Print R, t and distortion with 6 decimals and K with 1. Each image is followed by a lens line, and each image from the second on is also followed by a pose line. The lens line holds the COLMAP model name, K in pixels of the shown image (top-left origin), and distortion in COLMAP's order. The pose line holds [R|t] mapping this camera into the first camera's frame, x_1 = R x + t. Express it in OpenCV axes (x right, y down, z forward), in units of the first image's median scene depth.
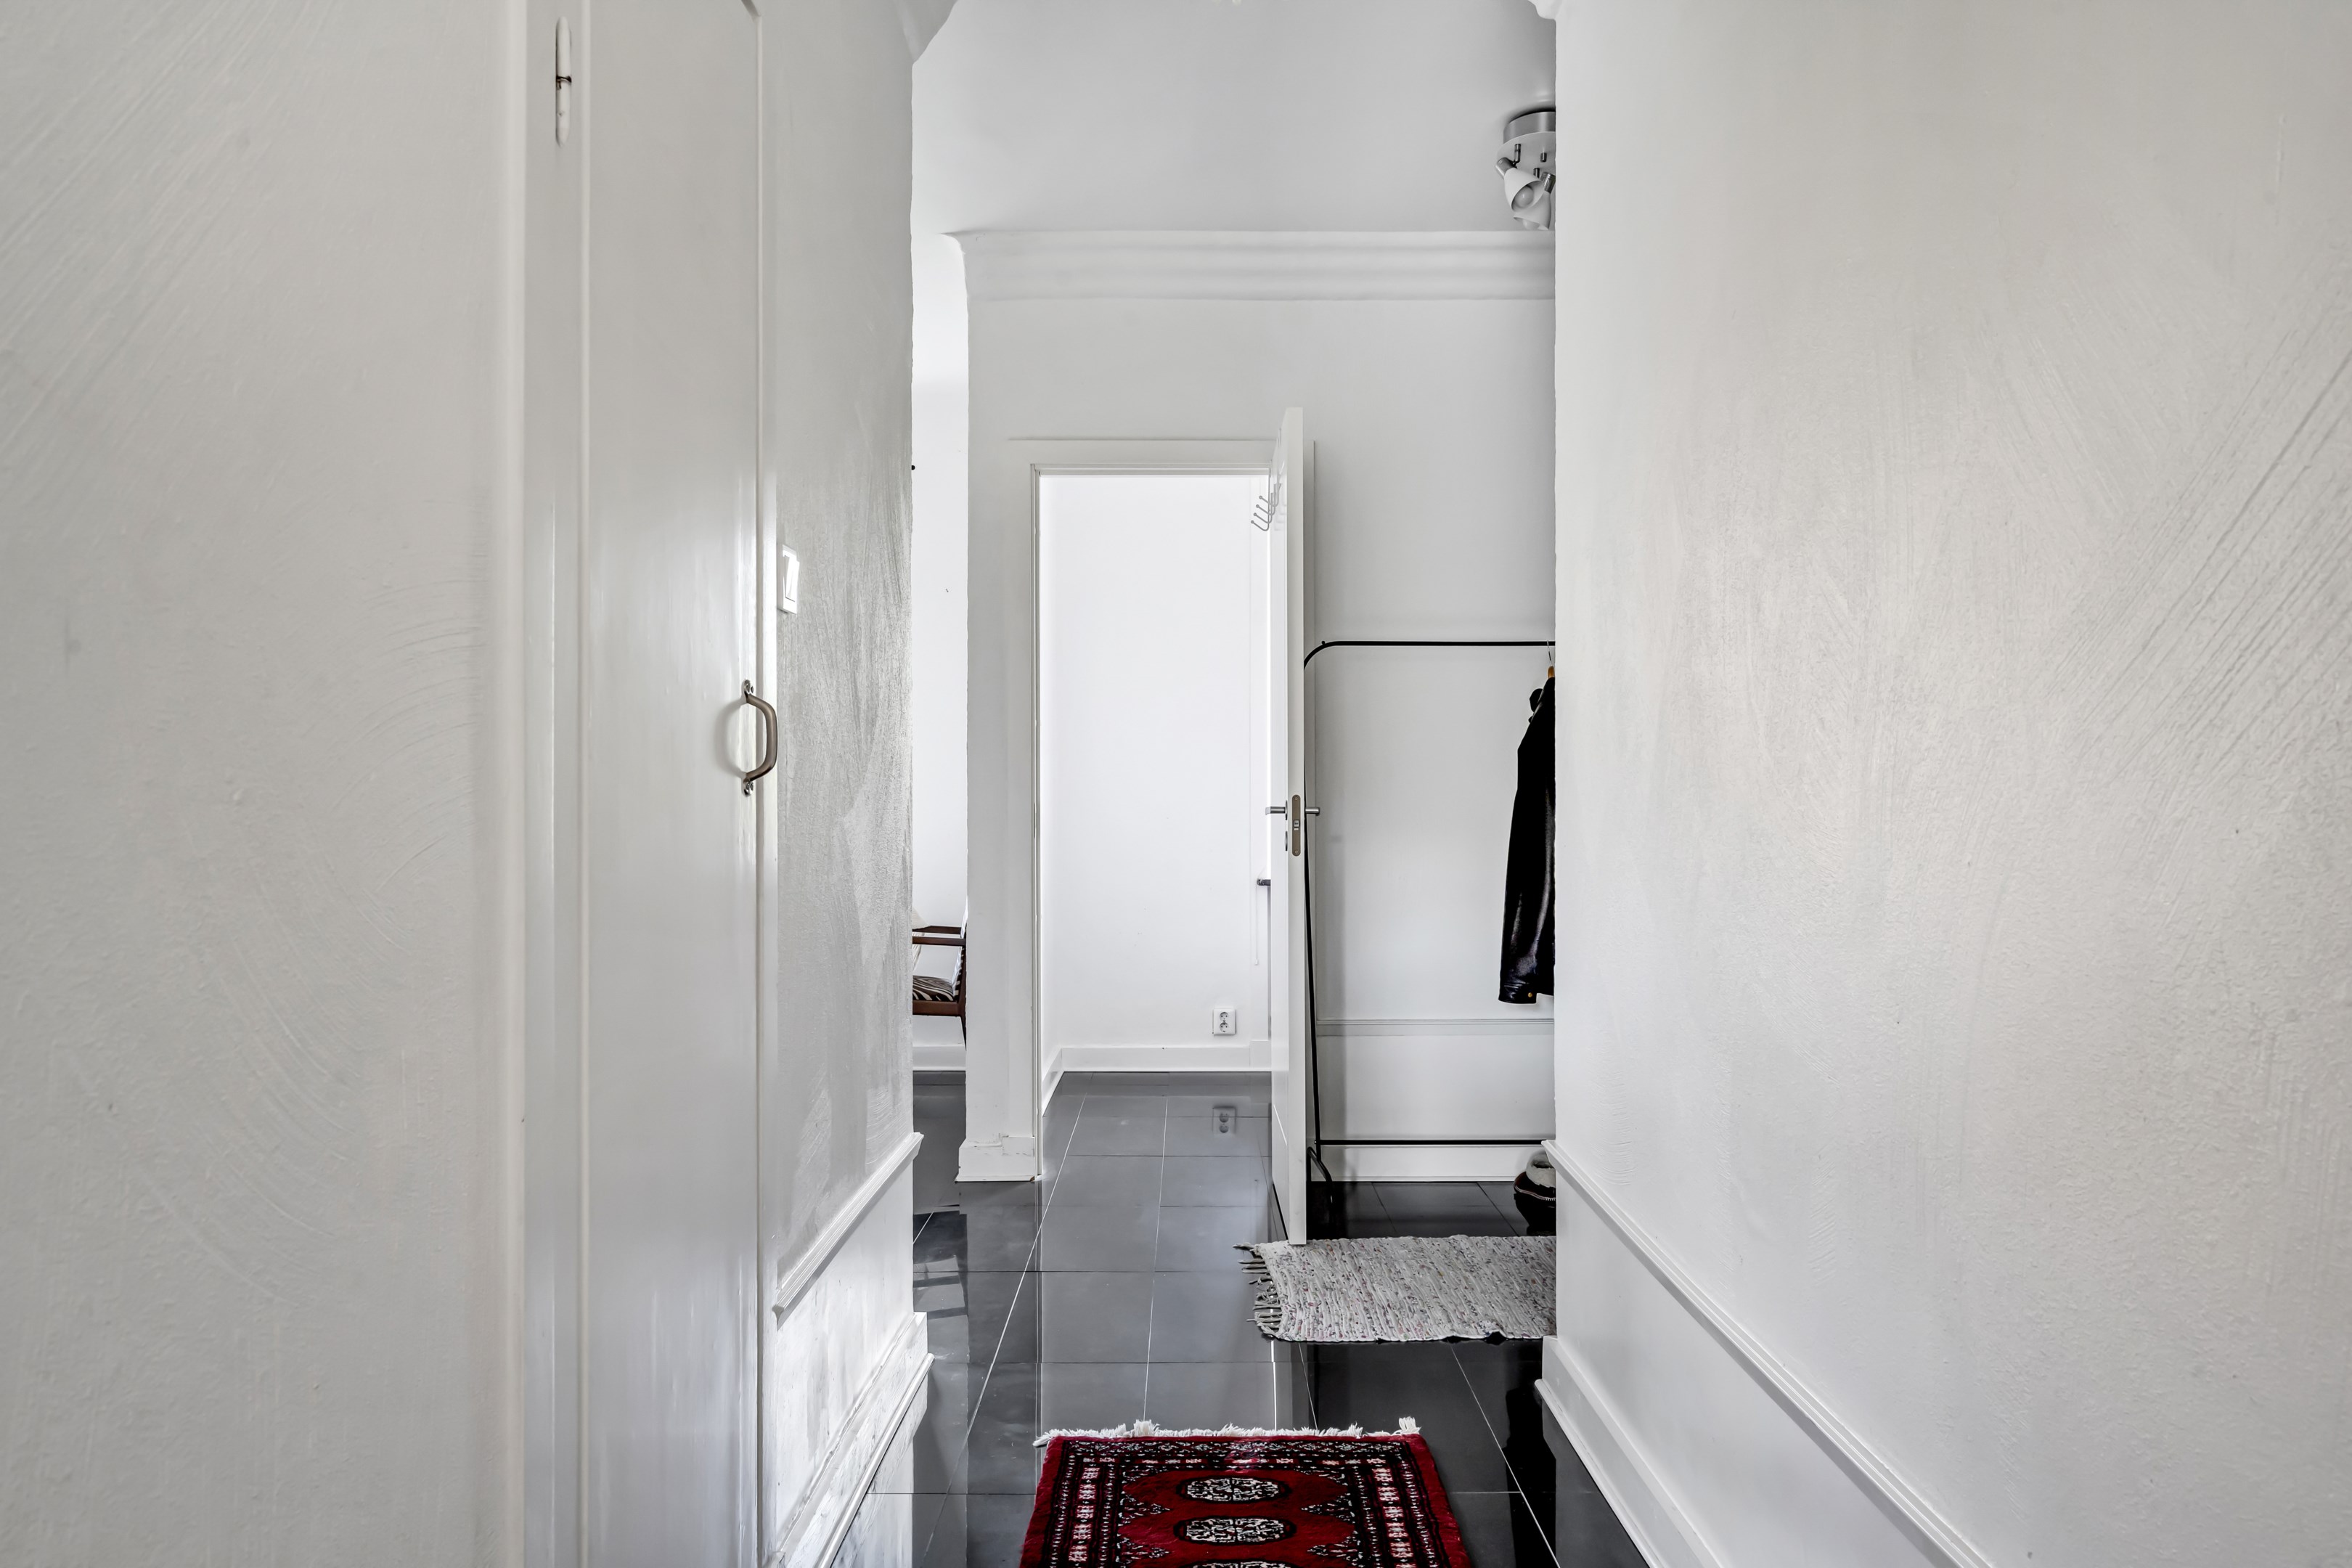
lens RADIAL K [[1623.1, 0, 1175.9], [0, 1623.1, 789.2], [0, 0, 1]] dist [0.045980, -0.000213]
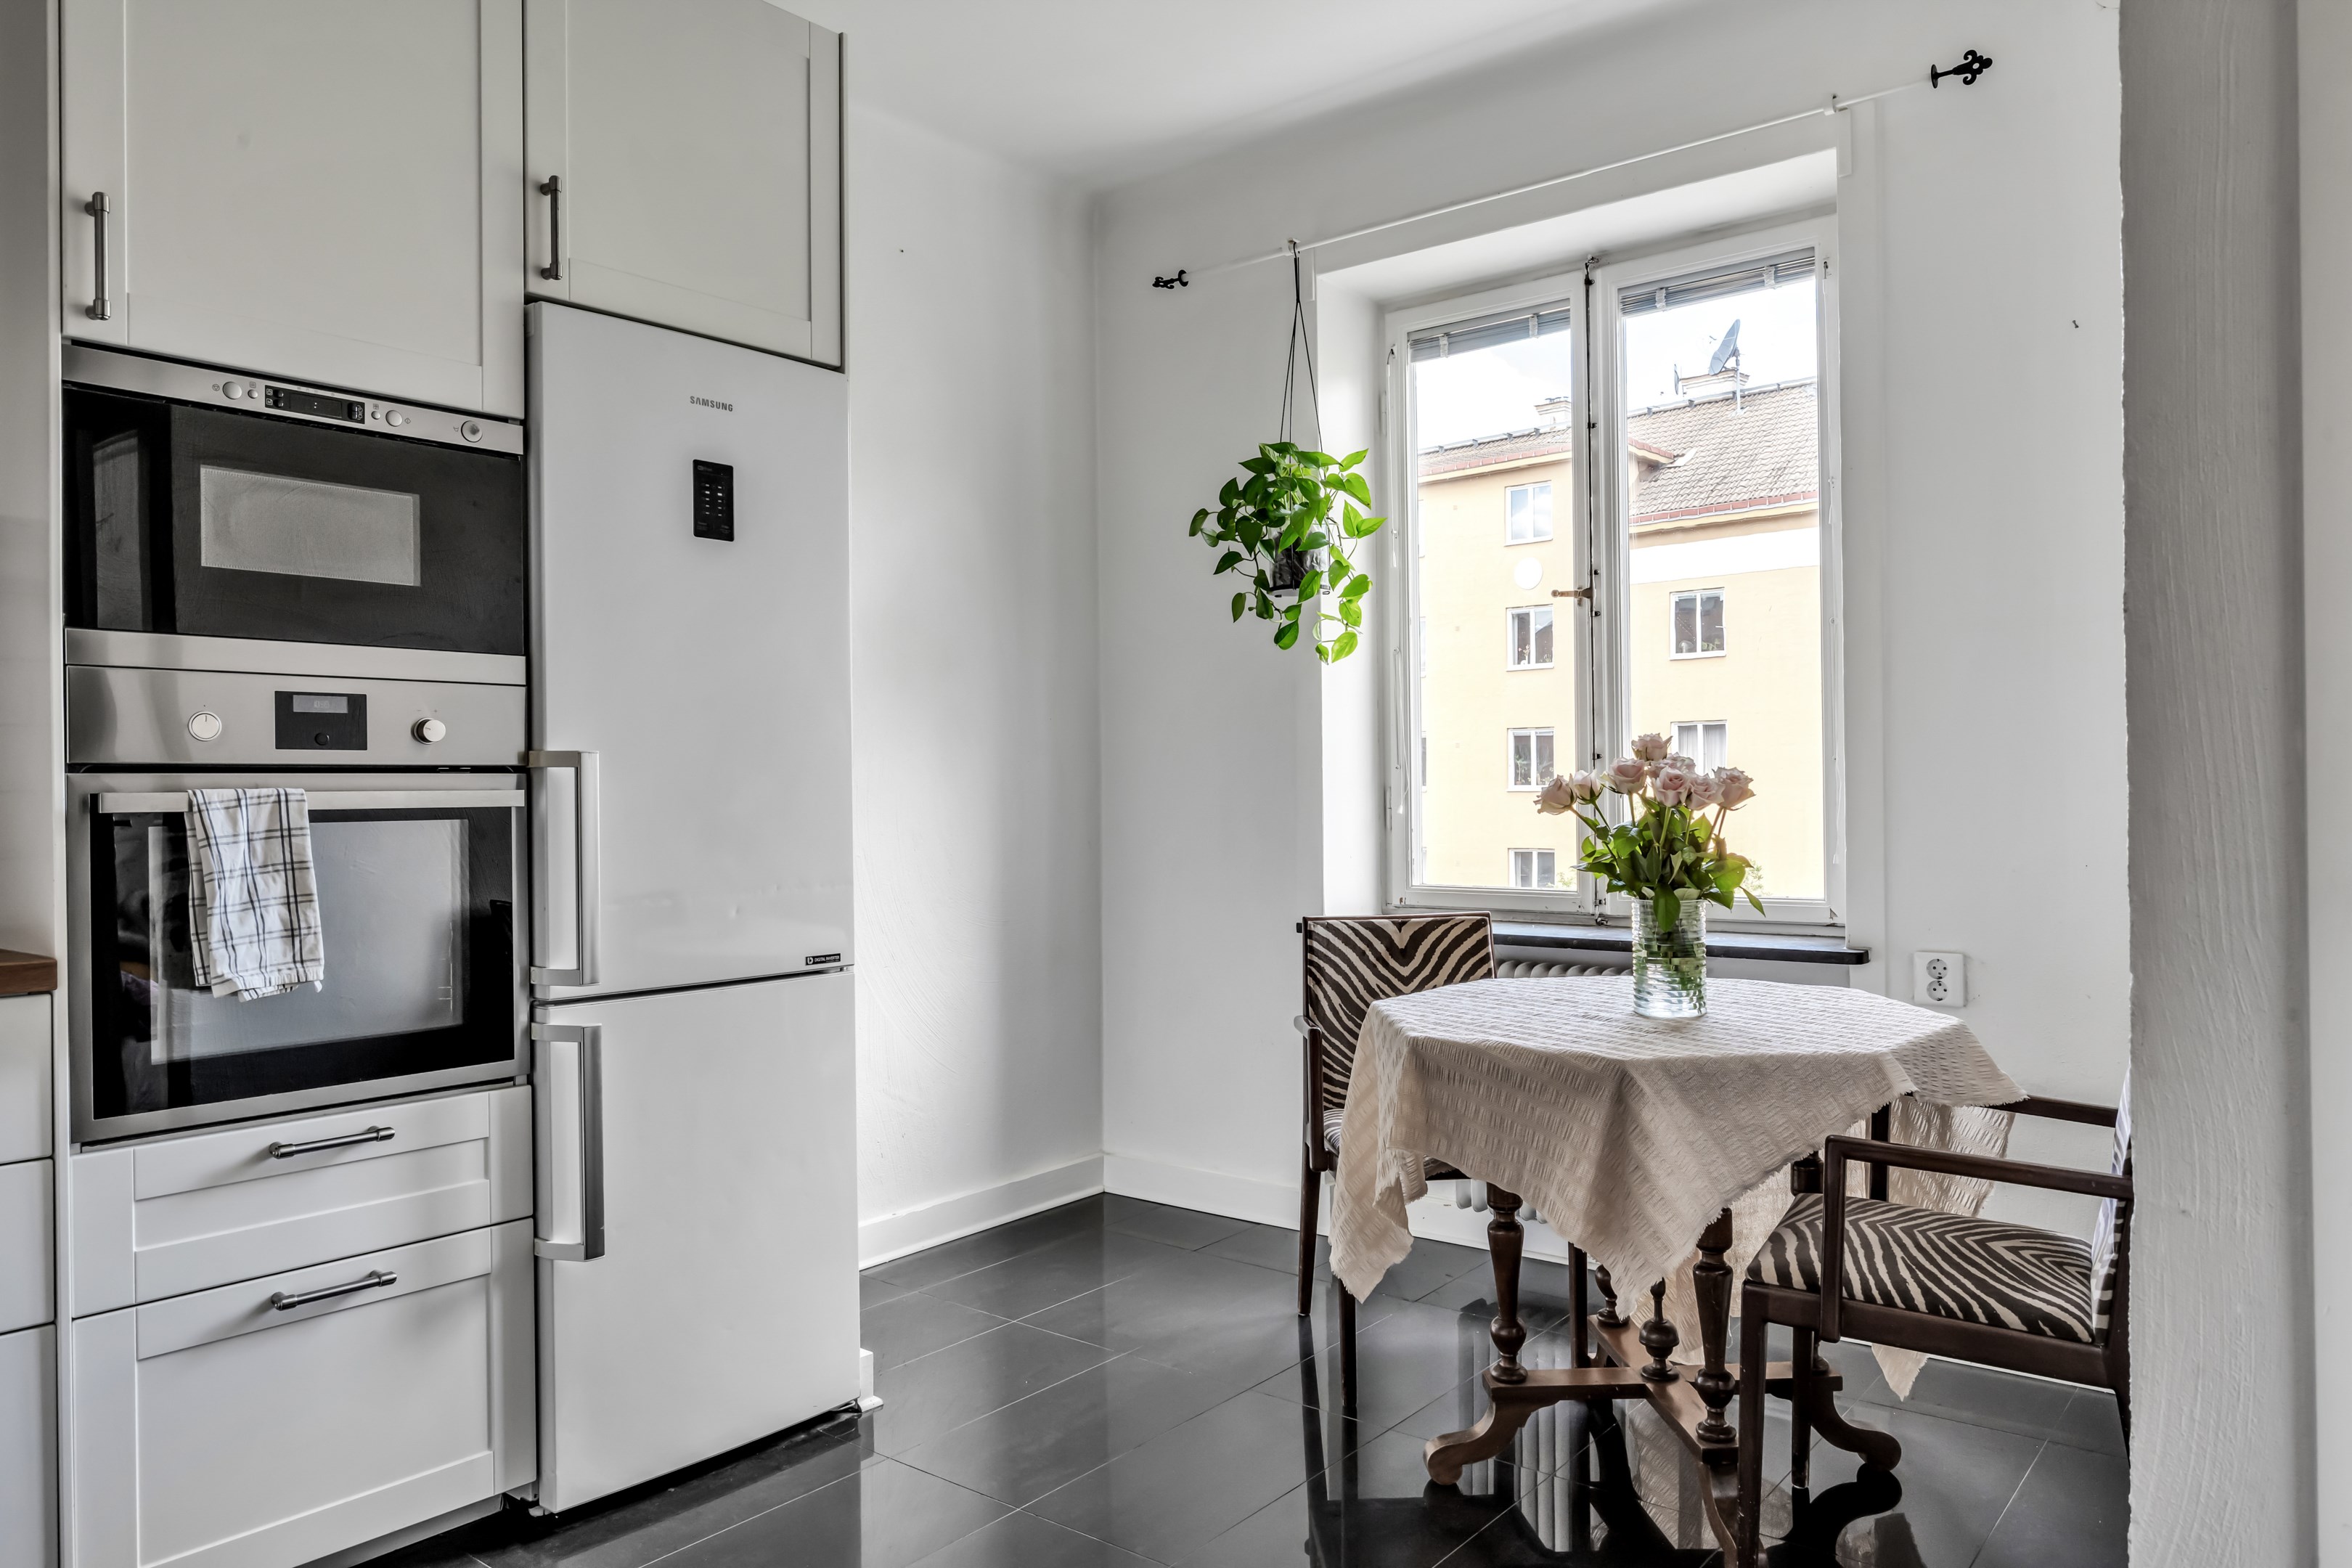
lens RADIAL K [[1642.7, 0, 1185.2], [0, 1642.7, 781.8], [0, 0, 1]] dist [0.002067, 0.000718]
pose [[0.785967, -0.009011, -0.618202, -0.072328], [0.013270, 0.999909, 0.002297, 0.003460], [0.618125, -0.010009, 0.786016, 0.621674]]
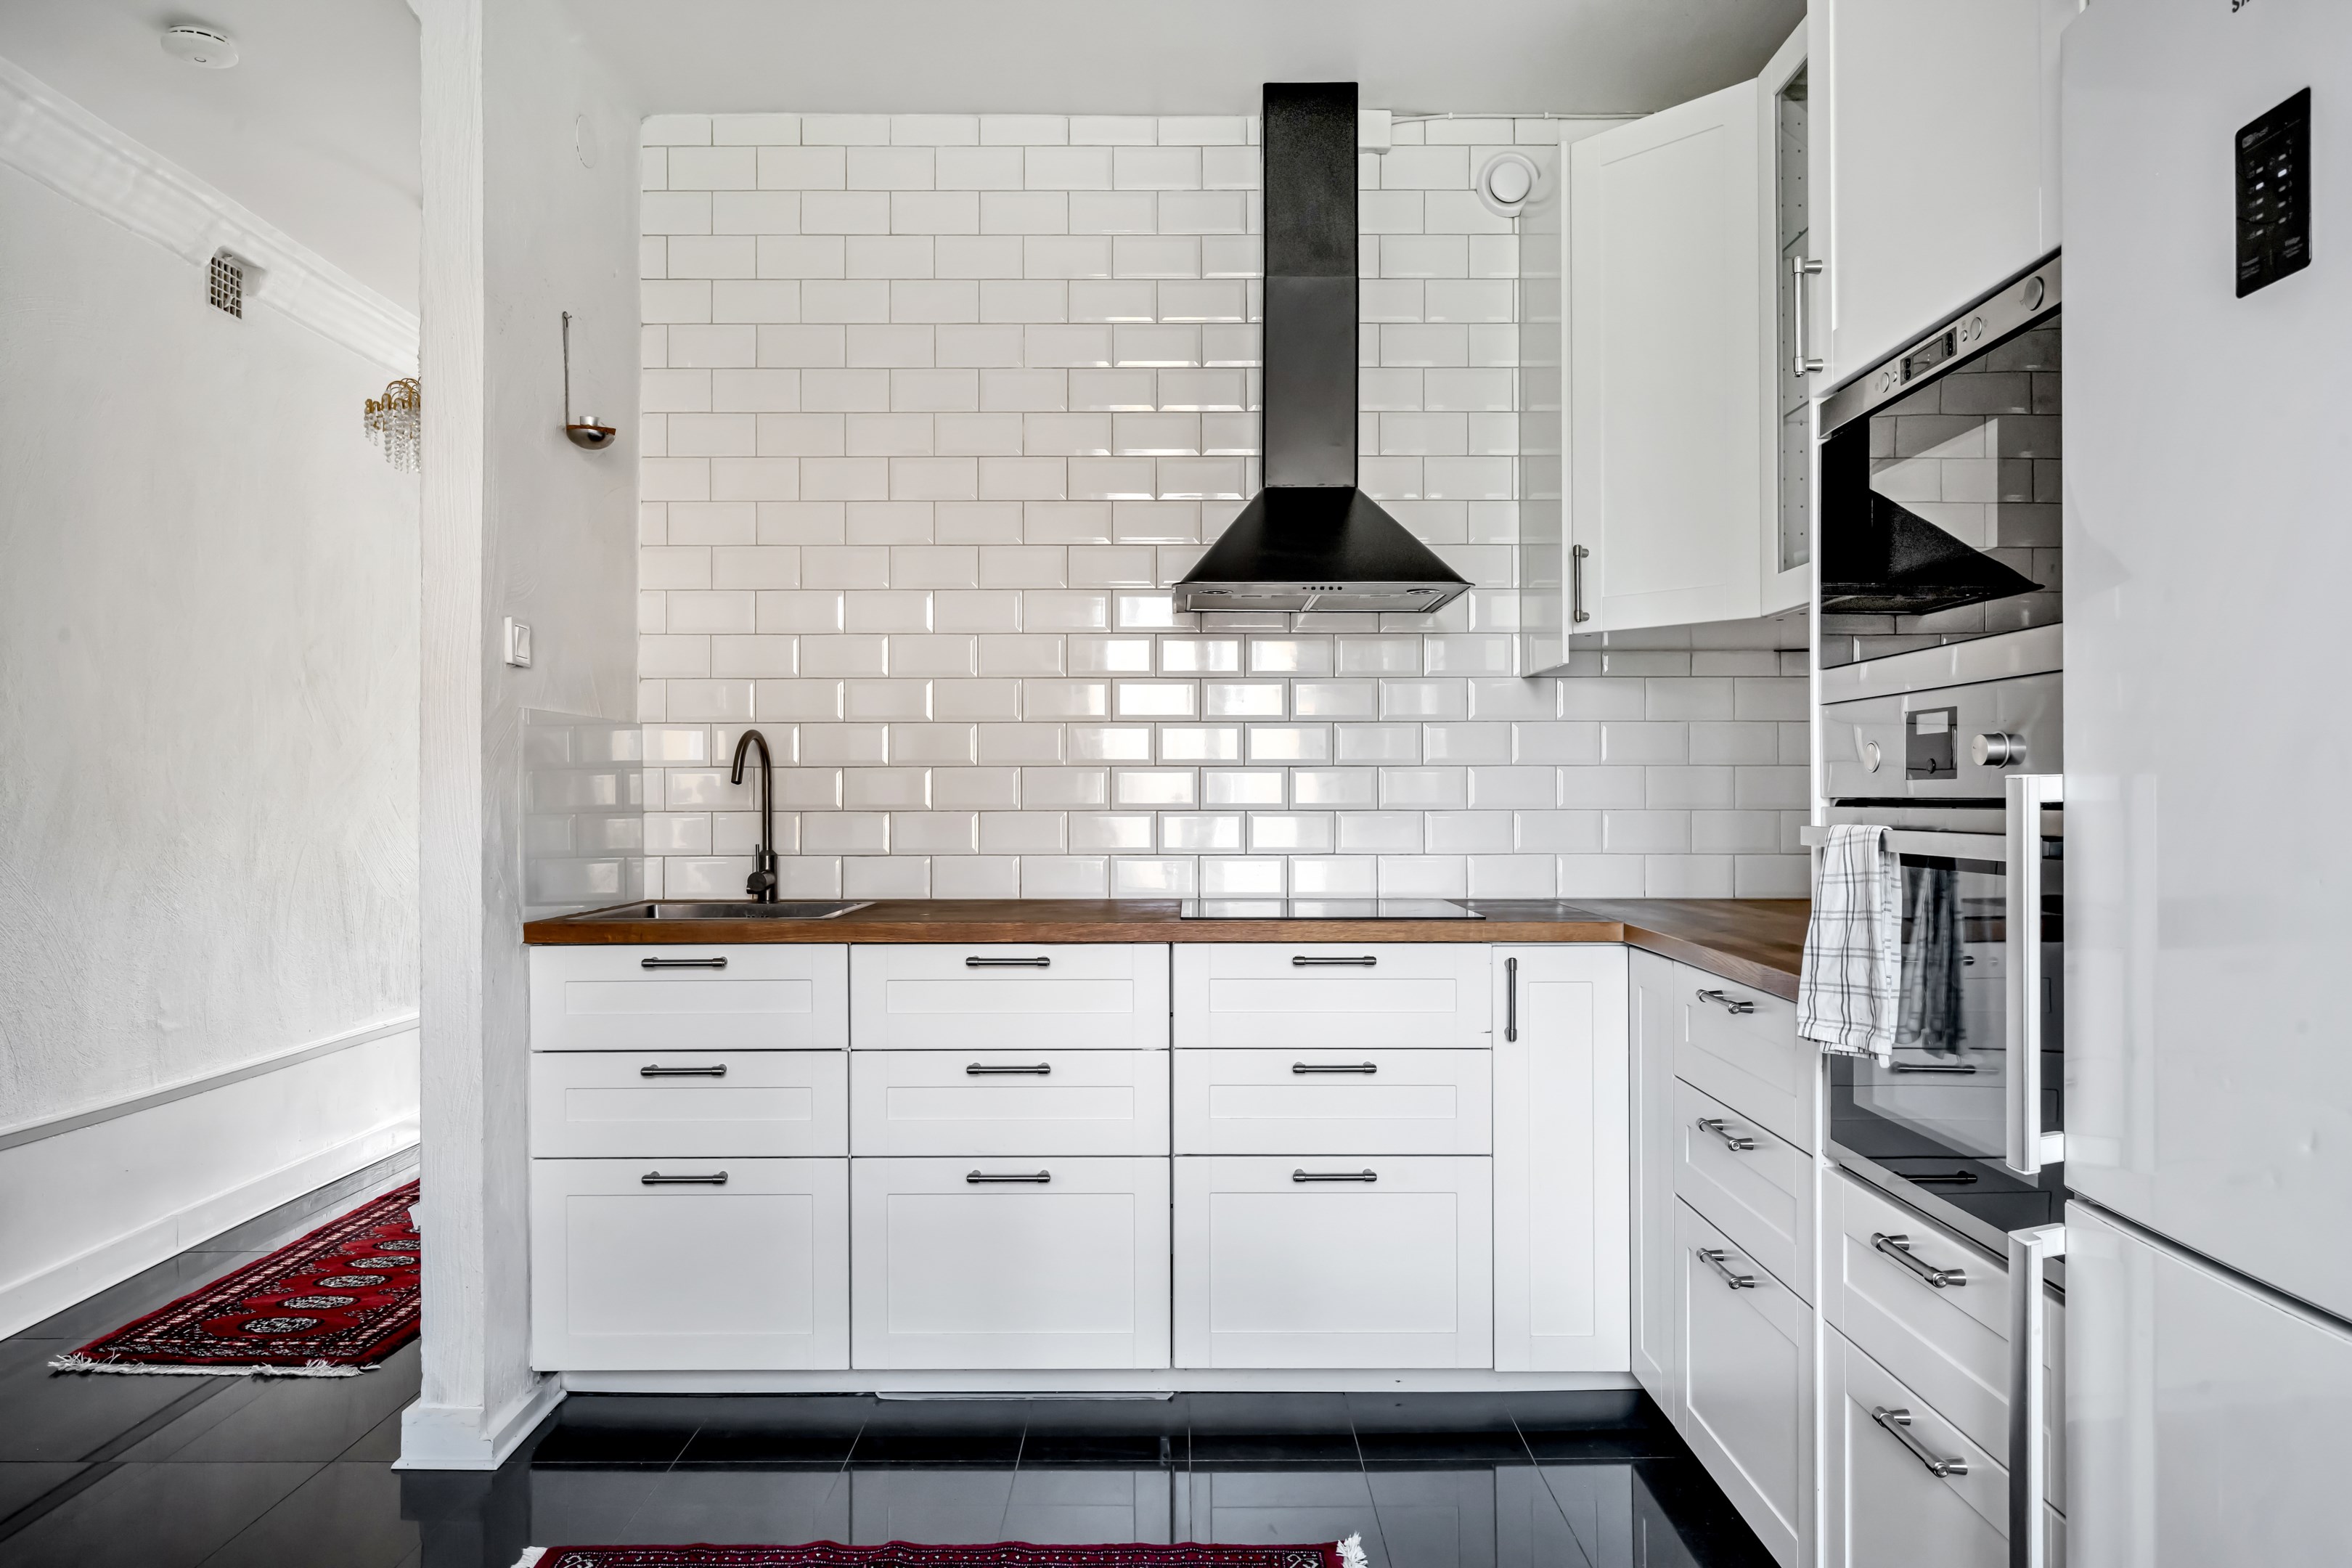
lens RADIAL K [[1503.2, 0, 1176.0], [0, 1503.2, 790.2], [0, 0, 1]] dist [-0.006783, -0.002193]
pose [[-0.999763, 0.010852, -0.018862, -0.355412], [0.011068, 0.999874, -0.011417, -0.002866], [0.018736, -0.011624, -0.999757, 1.148241]]
